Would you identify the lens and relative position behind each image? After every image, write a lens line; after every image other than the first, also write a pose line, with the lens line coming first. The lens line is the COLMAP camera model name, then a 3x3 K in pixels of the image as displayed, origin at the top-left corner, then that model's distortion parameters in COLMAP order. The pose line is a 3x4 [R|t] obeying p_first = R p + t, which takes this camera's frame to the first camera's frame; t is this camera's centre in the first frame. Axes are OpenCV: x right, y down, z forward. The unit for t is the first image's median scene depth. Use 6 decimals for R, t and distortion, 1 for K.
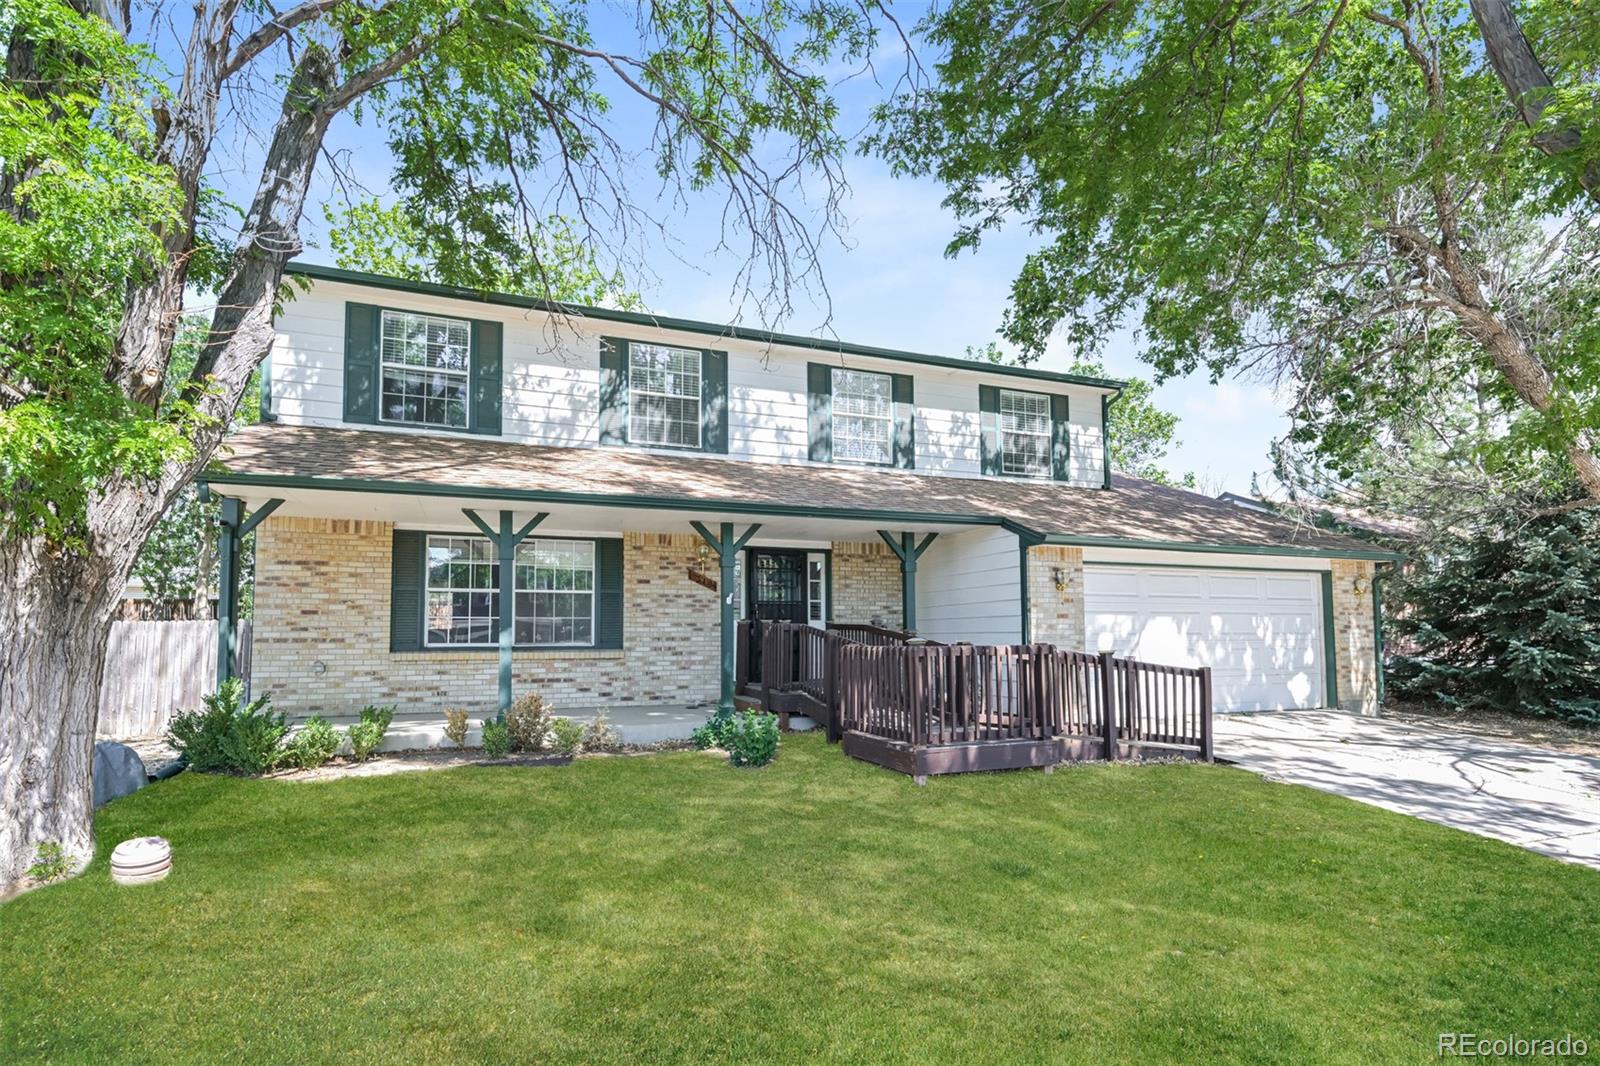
lens RADIAL K [[777.5, 0, 800.0], [0, 777.5, 533.0], [0, 0, 1]] dist [0.001950, 0.000042]
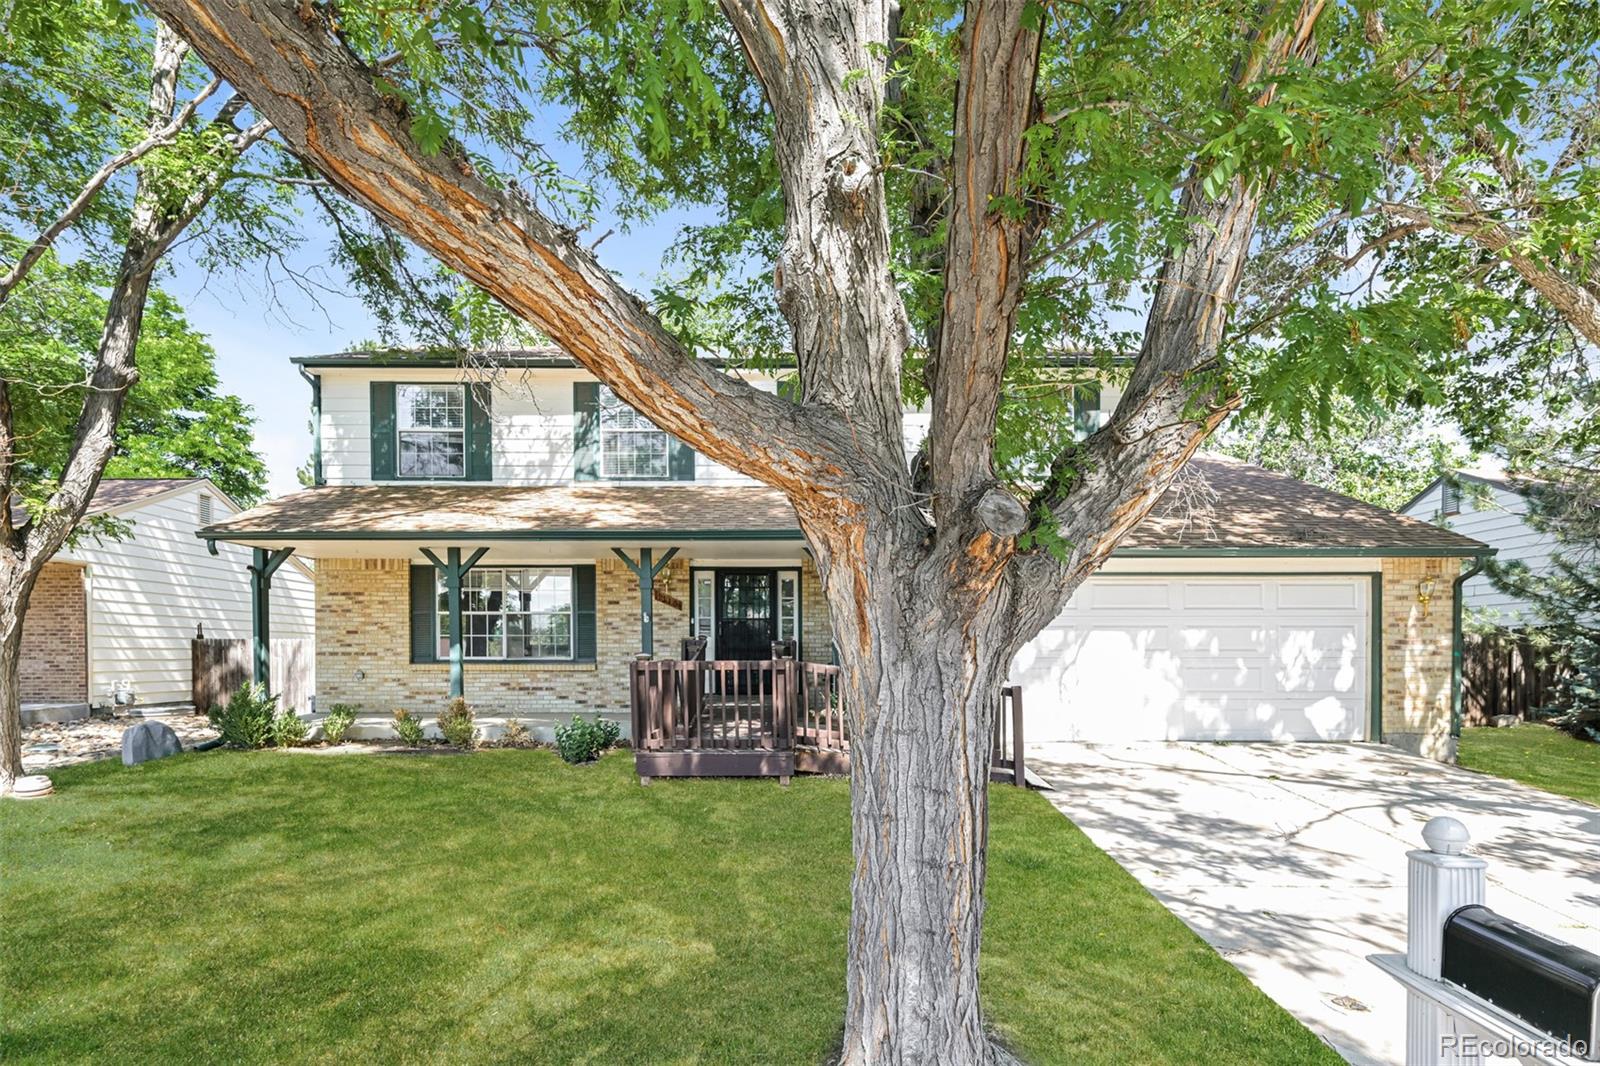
lens RADIAL K [[818.3, 0, 801.2], [0, 818.3, 607.4], [0, 0, 1]] dist [-0.001907, -0.000033]
pose [[0.934601, -0.016562, -0.355312, 0.477144], [0.043949, 0.996638, 0.069146, 0.000167], [0.352972, -0.080240, 0.932187, 0.003725]]
